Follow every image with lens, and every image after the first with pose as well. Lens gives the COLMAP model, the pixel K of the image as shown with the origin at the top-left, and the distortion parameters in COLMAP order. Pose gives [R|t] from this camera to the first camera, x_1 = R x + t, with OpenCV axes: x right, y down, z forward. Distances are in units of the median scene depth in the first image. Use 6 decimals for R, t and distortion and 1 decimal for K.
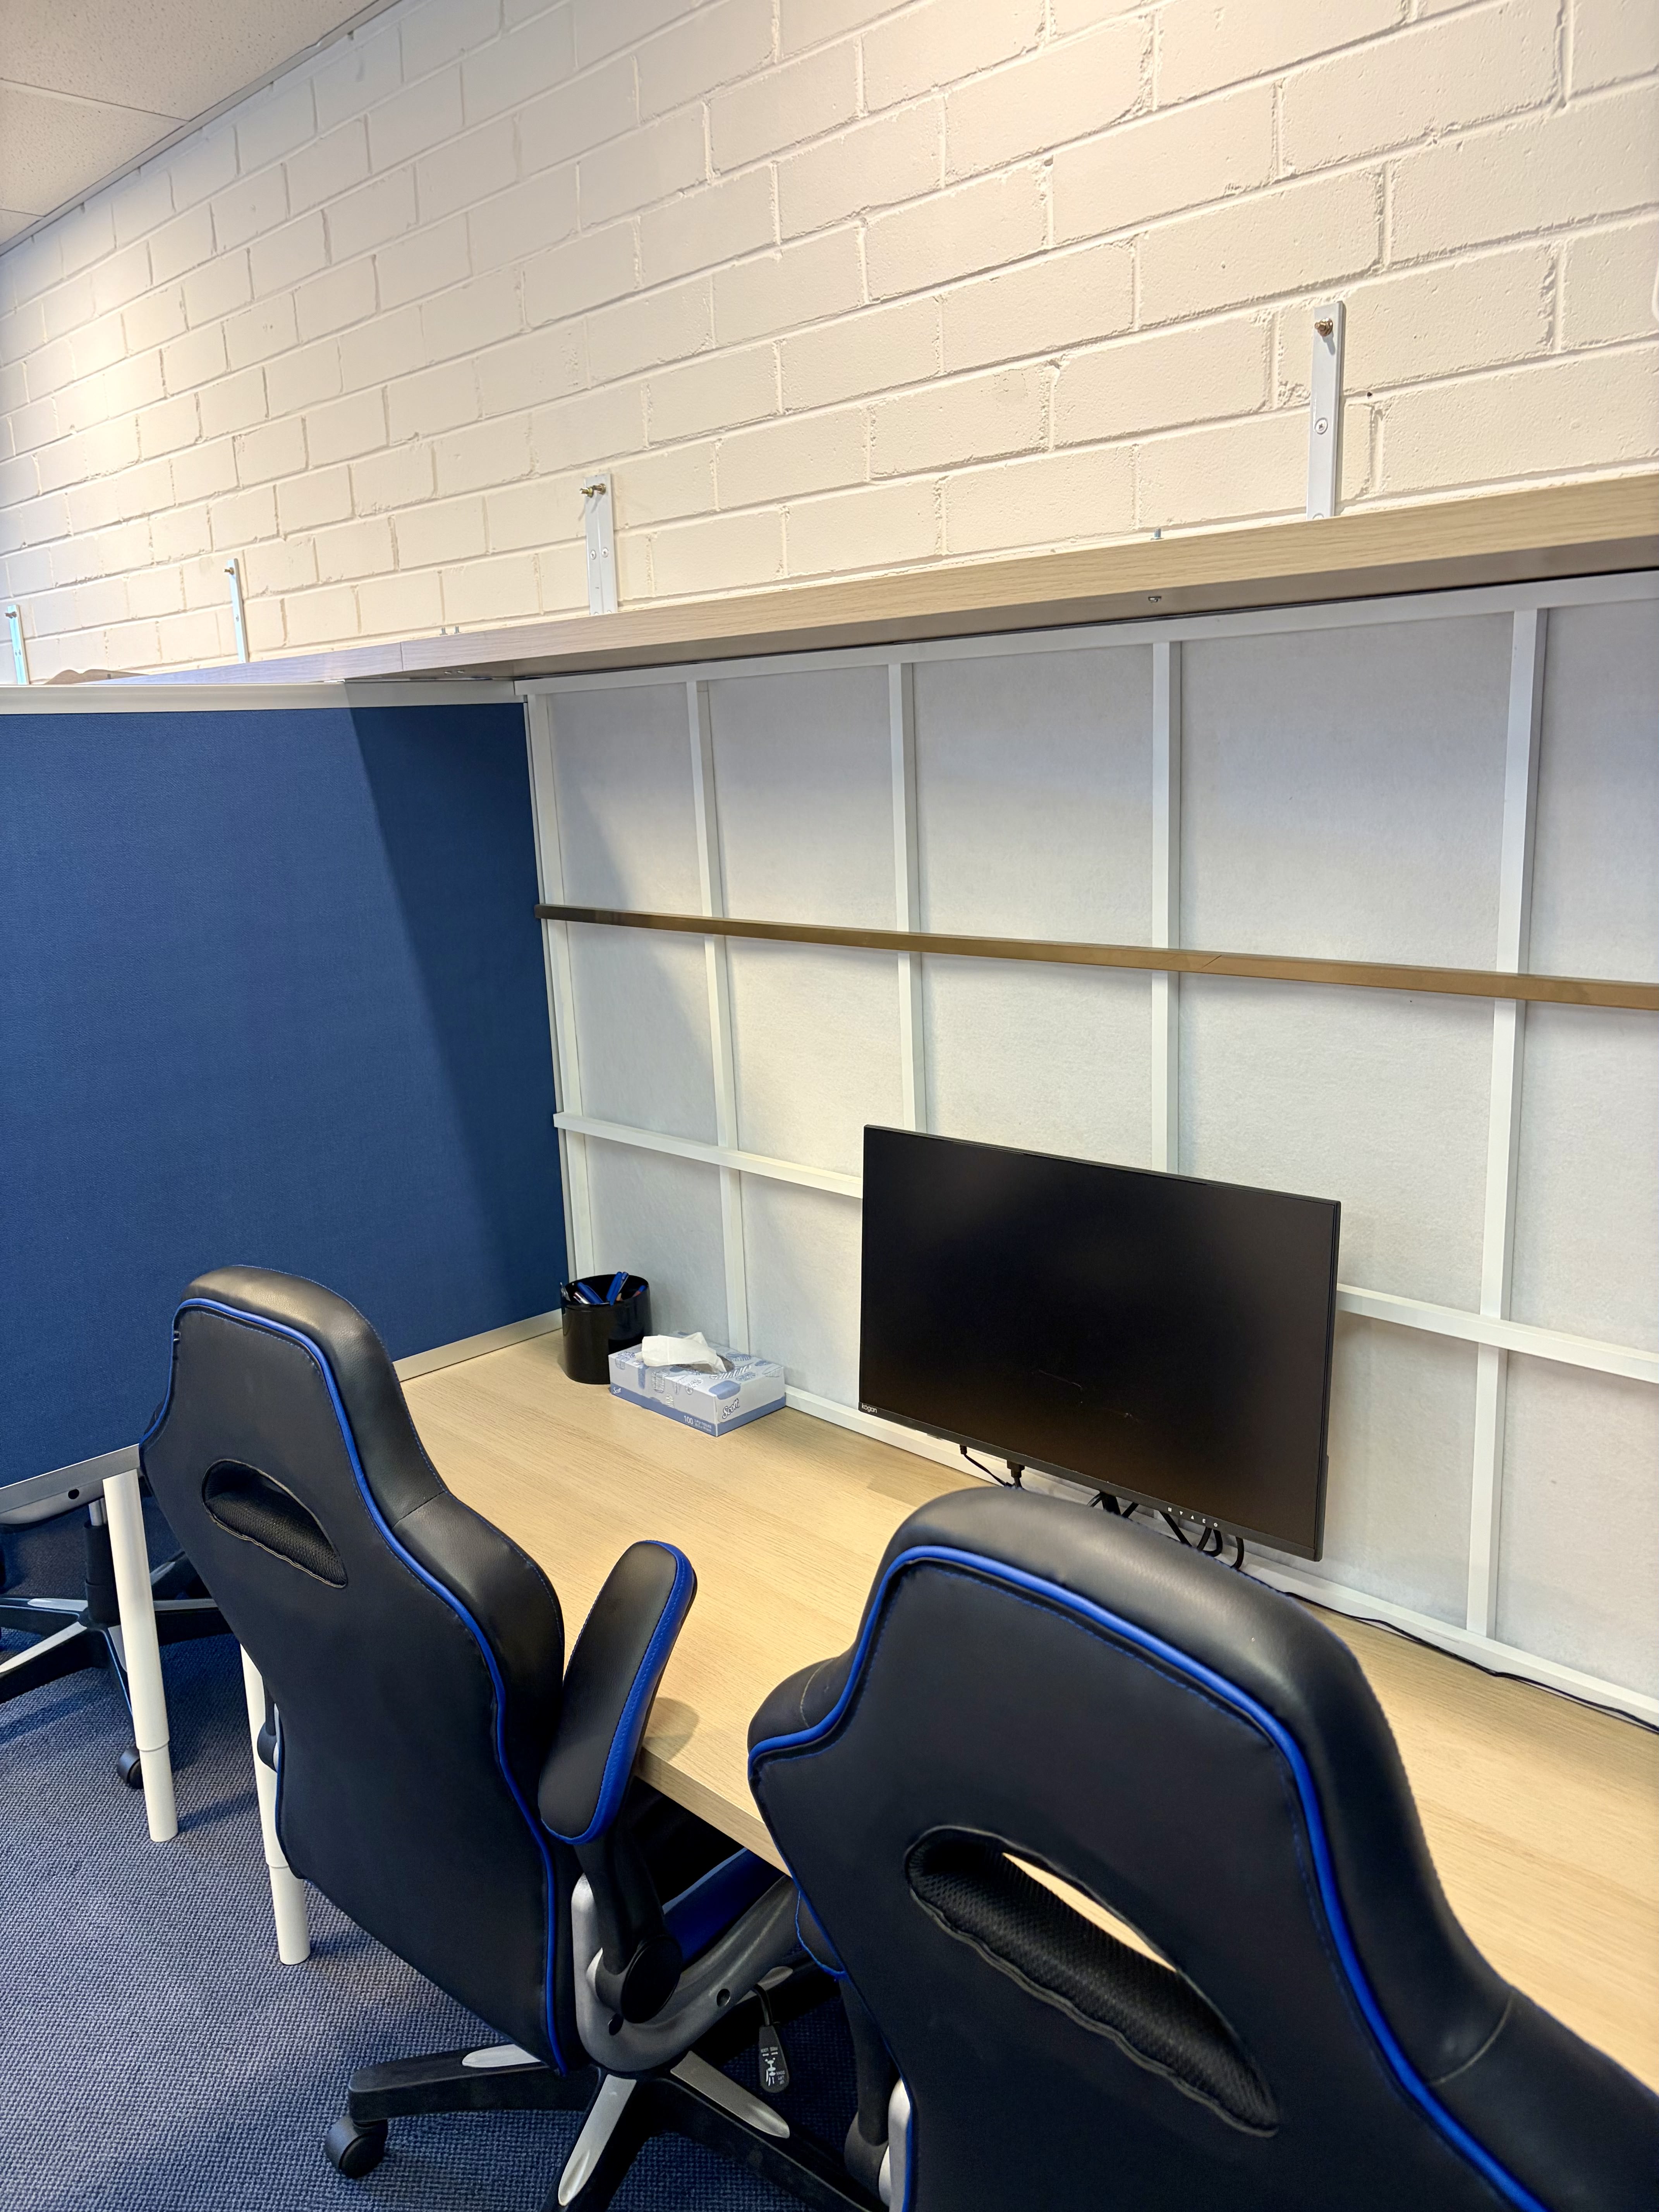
lens RADIAL K [[1390.8, 0, 829.5], [0, 1390.8, 1106.0], [0, 0, 1]] dist [-0.000850, -0.000197]
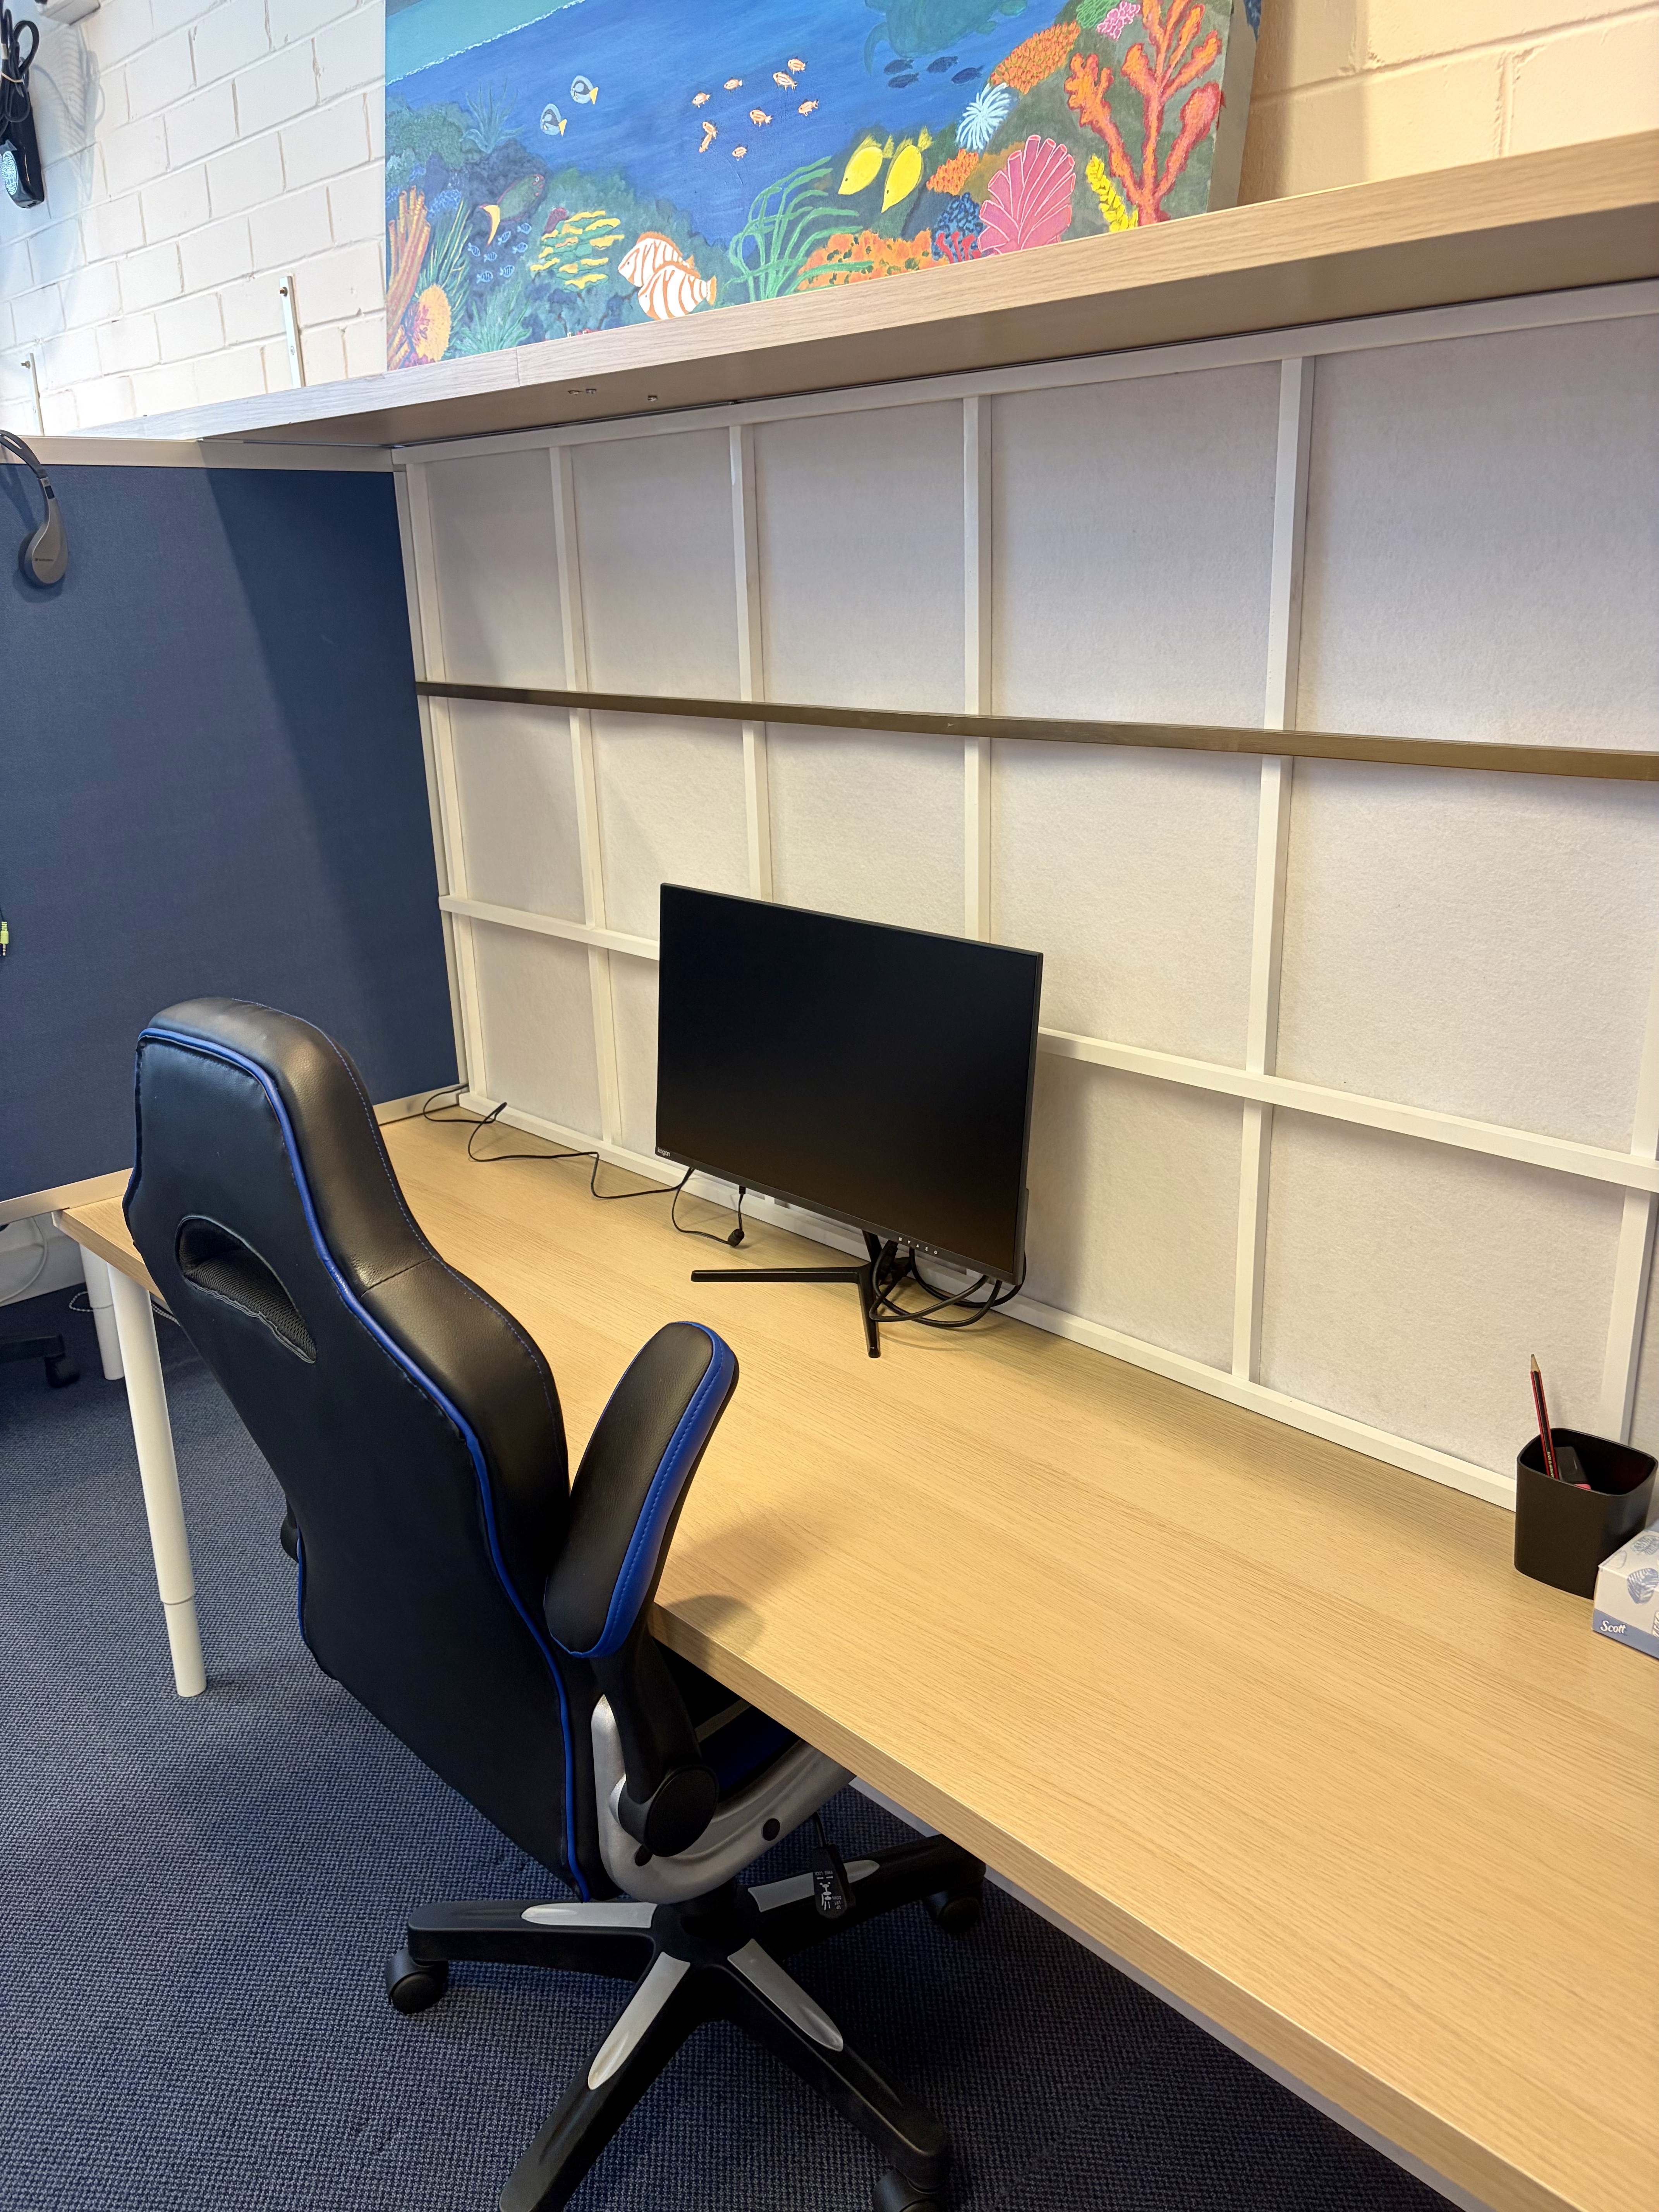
lens RADIAL K [[1610.9, 0, 829.5], [0, 1610.9, 1106.0], [0, 0, 1]] dist [0.000801, -0.002474]
pose [[0.996127, 0.007404, -0.087613, 0.246346], [0.002241, 0.993986, 0.109484, 0.041137], [0.087897, -0.109256, 0.990120, -0.197352]]
